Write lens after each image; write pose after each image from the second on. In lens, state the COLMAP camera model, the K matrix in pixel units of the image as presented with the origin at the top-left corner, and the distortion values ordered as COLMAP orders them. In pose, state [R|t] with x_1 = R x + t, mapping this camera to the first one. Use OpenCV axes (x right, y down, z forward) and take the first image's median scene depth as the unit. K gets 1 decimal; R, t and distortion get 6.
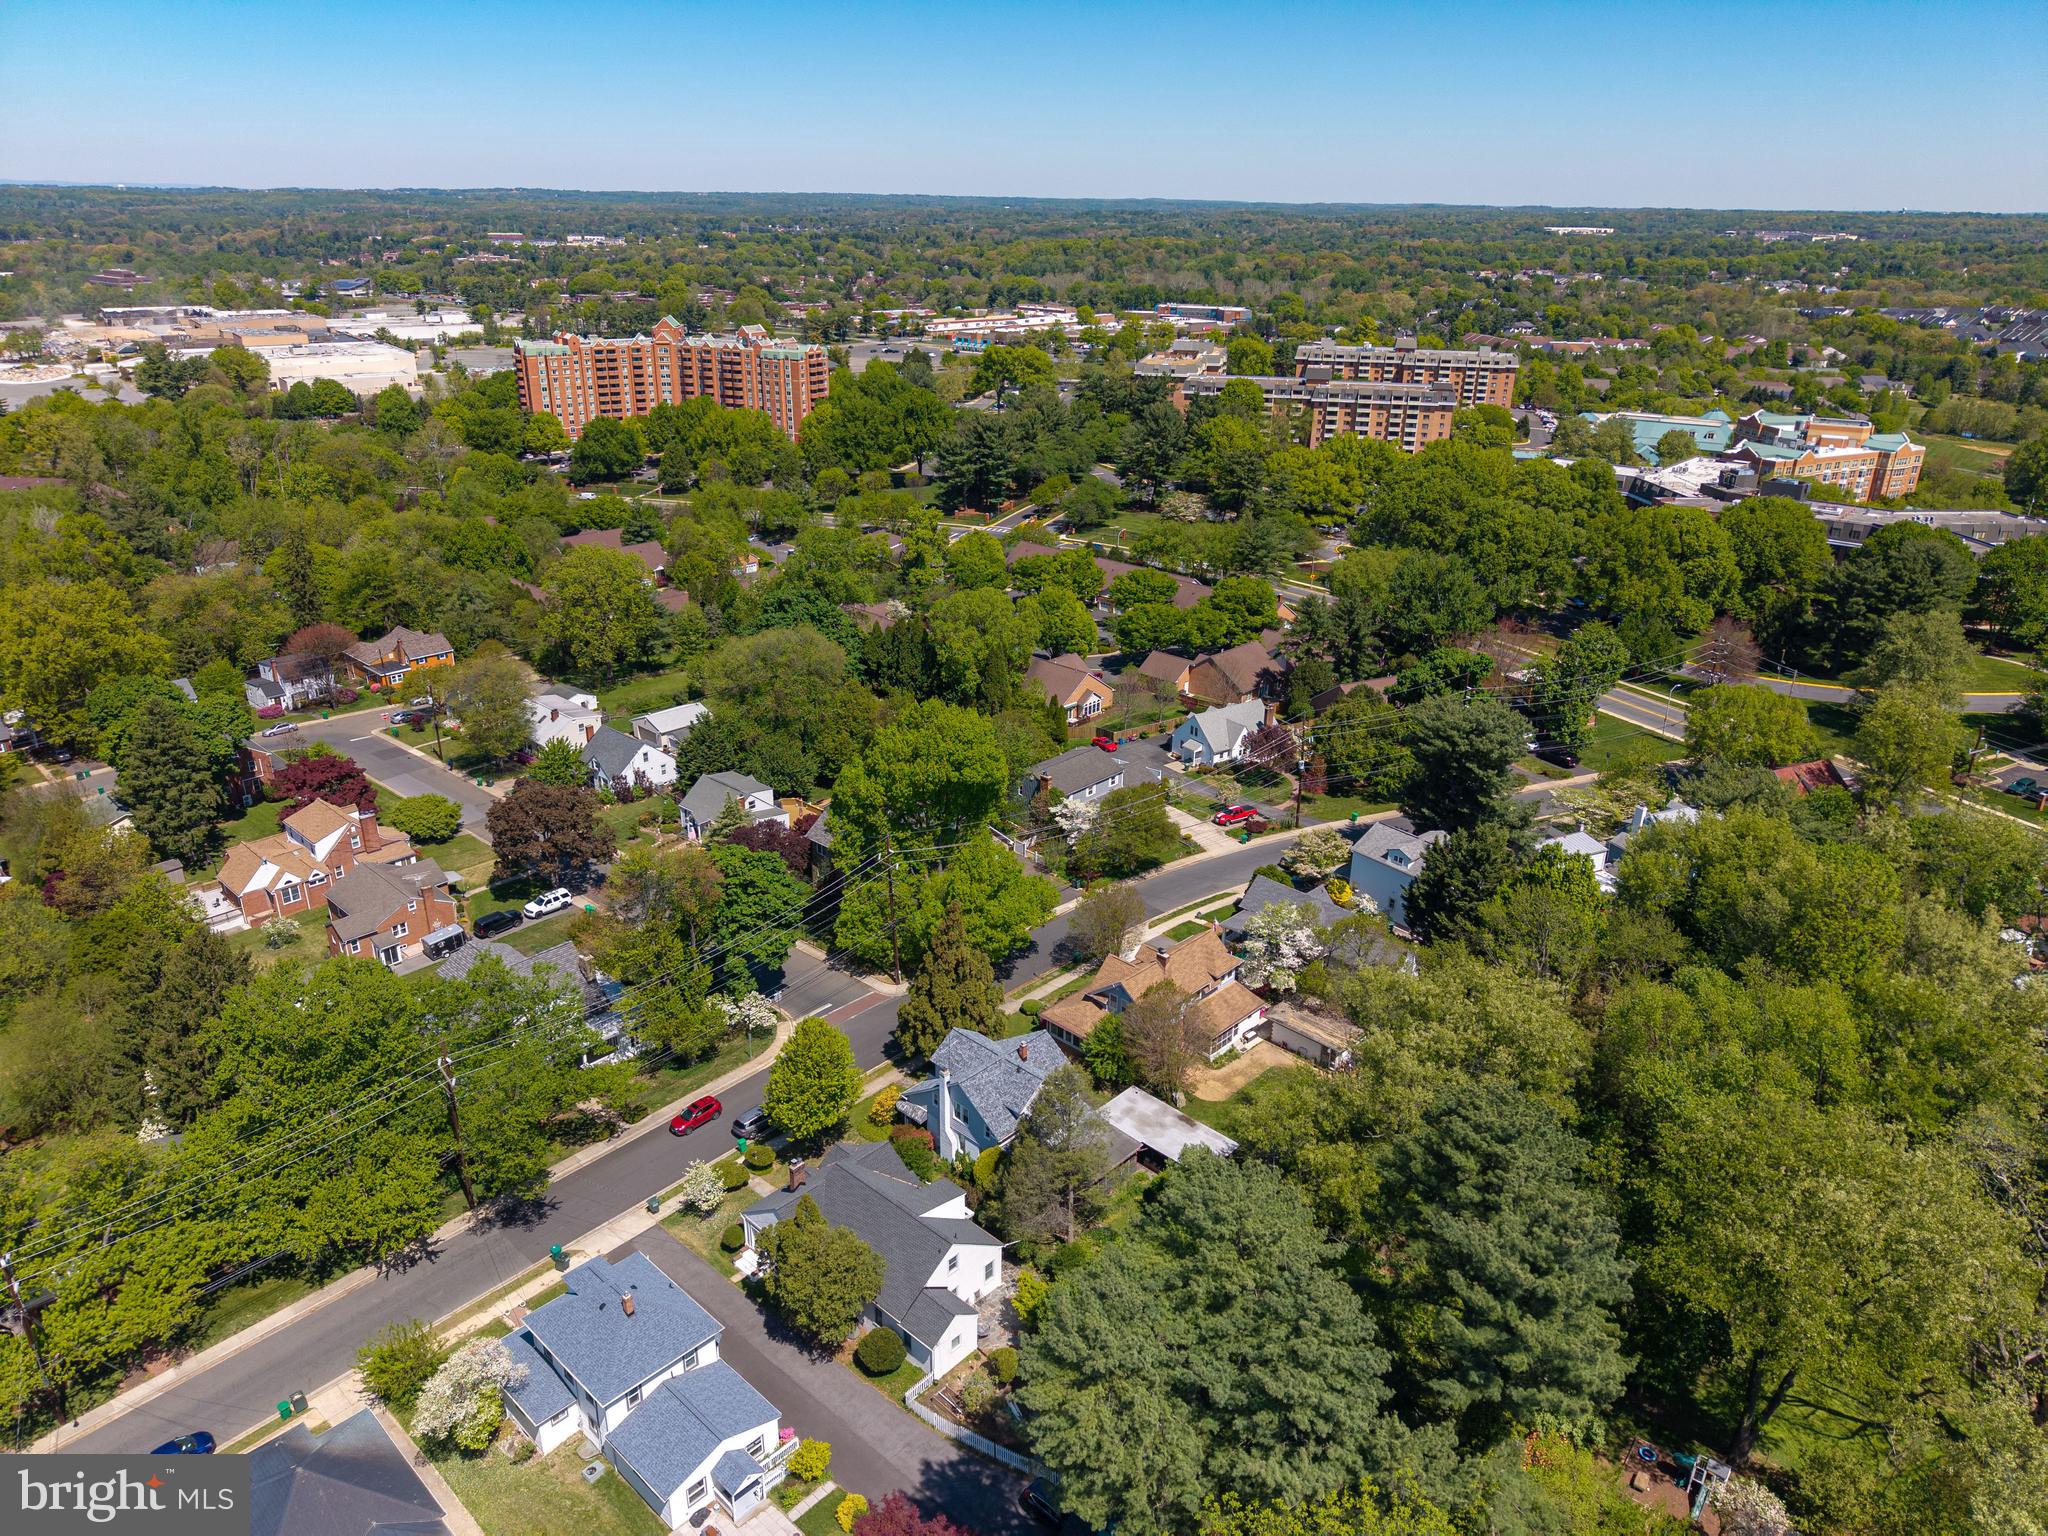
lens RADIAL K [[1362.6, 0, 1022.9], [0, 1362.6, 780.9], [0, 0, 1]] dist [0.064486, -0.113119]
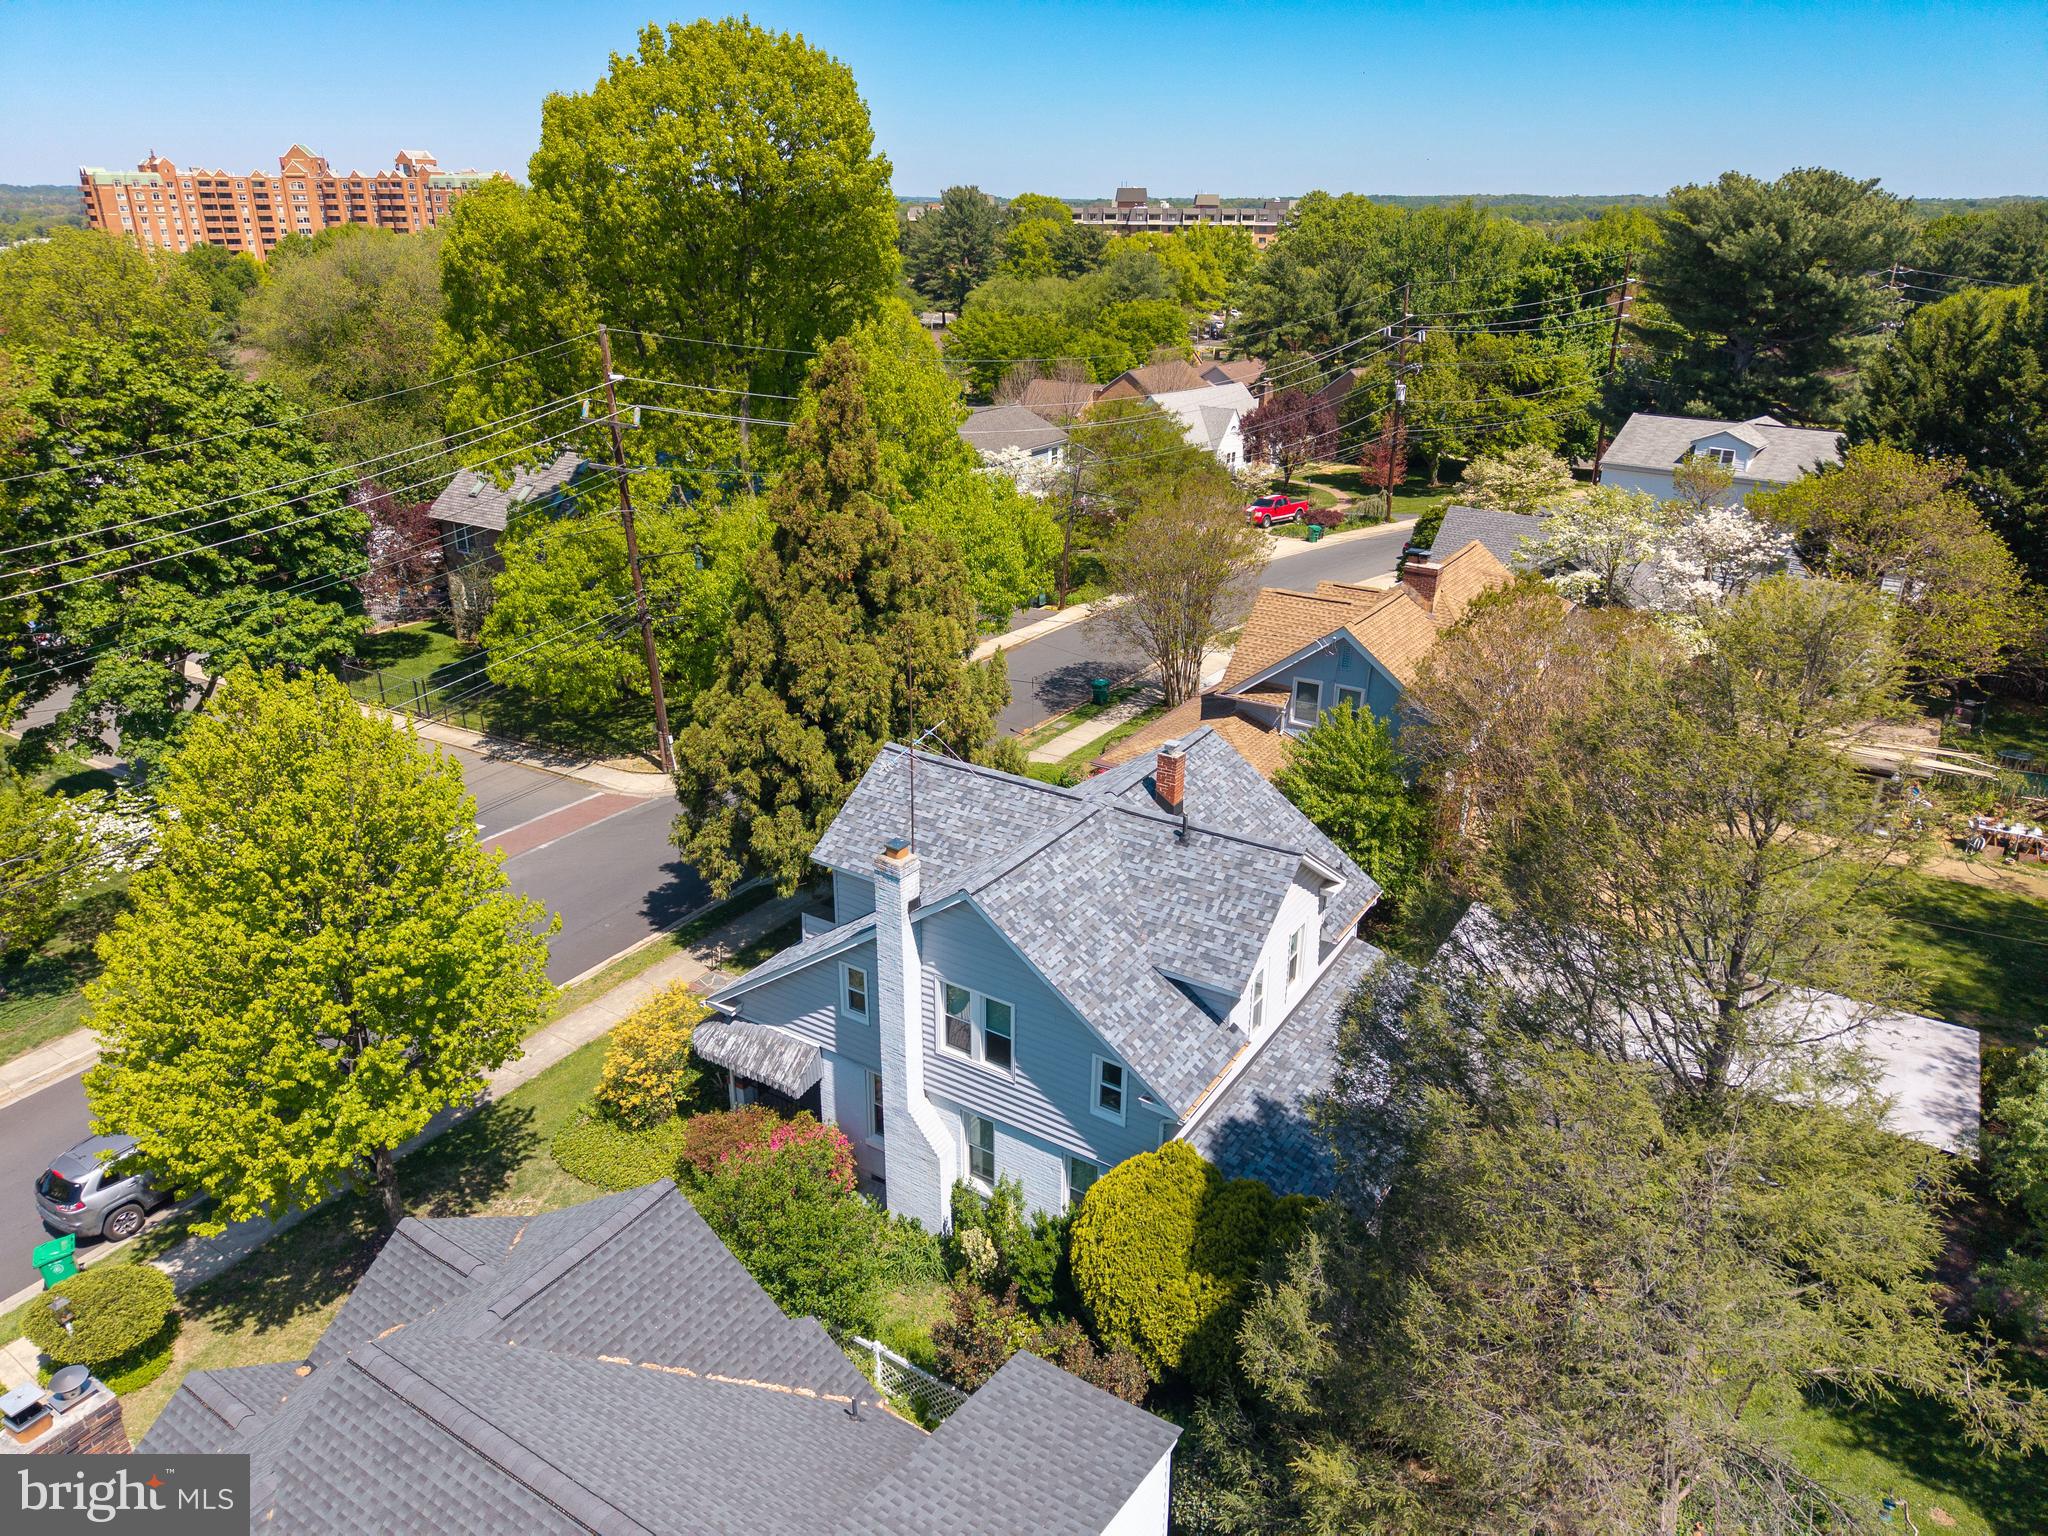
lens RADIAL K [[1355.7, 0, 1027.6], [0, 1355.7, 789.8], [0, 0, 1]] dist [0.041644, -0.031649]
pose [[0.982326, -0.075073, 0.171465, -0.066801], [0.073626, 0.997176, 0.014791, 0.178787], [-0.172091, -0.001906, 0.985079, 0.688198]]
